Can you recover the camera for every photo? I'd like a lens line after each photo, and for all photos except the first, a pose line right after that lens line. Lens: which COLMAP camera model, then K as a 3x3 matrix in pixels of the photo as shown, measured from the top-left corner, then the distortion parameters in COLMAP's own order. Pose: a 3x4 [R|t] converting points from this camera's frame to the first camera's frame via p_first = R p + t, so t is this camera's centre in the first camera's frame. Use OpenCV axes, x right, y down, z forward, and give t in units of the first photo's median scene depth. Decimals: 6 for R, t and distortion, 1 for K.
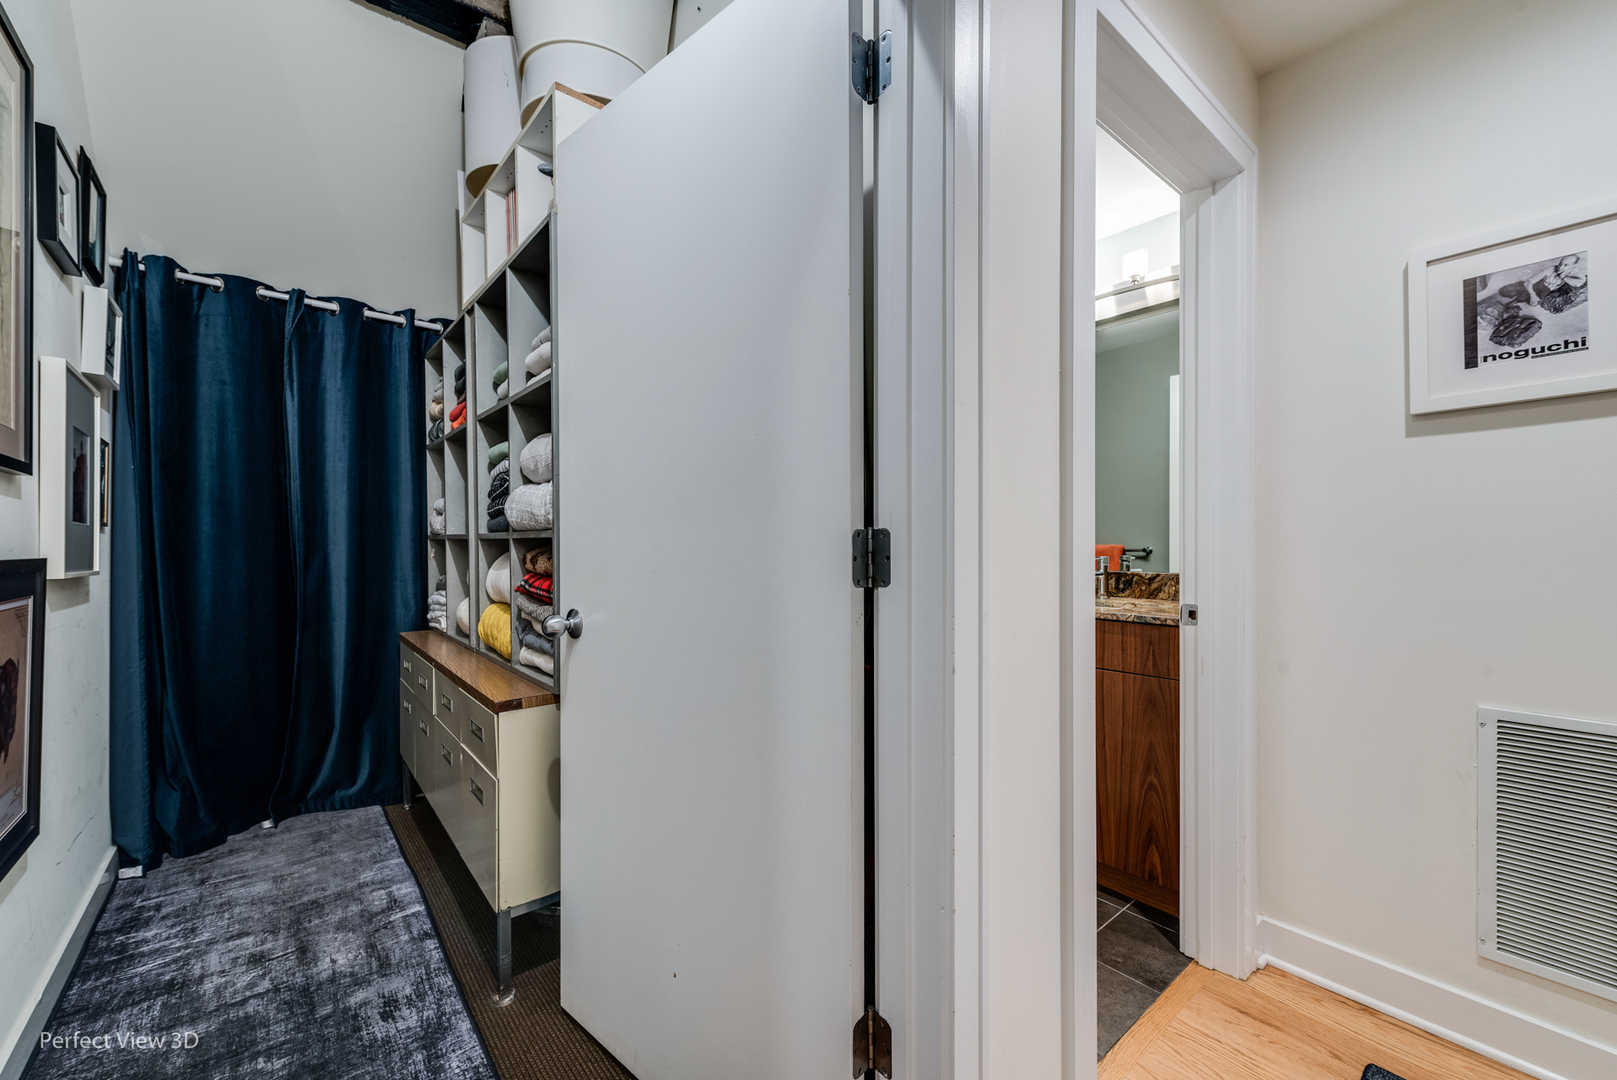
lens RADIAL K [[646.9, 0, 808.8], [0, 646.9, 545.7], [0, 0, 1]] dist [0.007740, -0.000842]
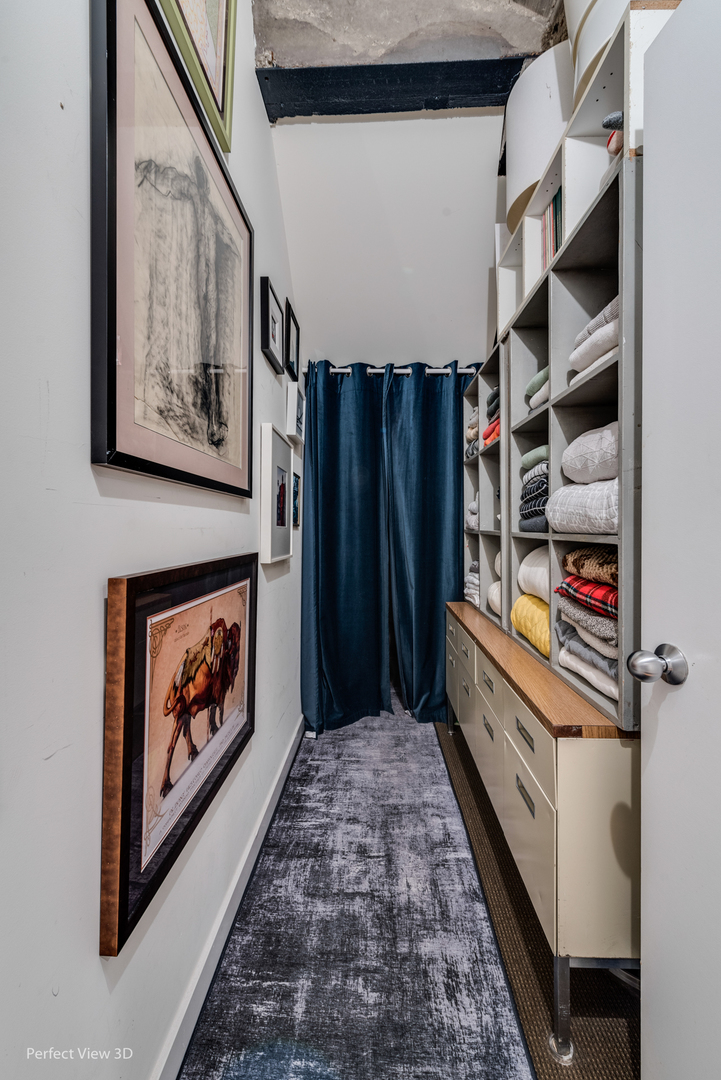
lens RADIAL K [[432.1, 0, 360.6], [0, 432.1, 531.8], [0, 0, 1]] dist [0.007740, -0.000842]
pose [[0.743411, 0.009257, -0.668771, -0.230312], [-0.004685, 0.999952, 0.008633, -0.028326], [0.668819, -0.003284, 0.743418, 0.300293]]
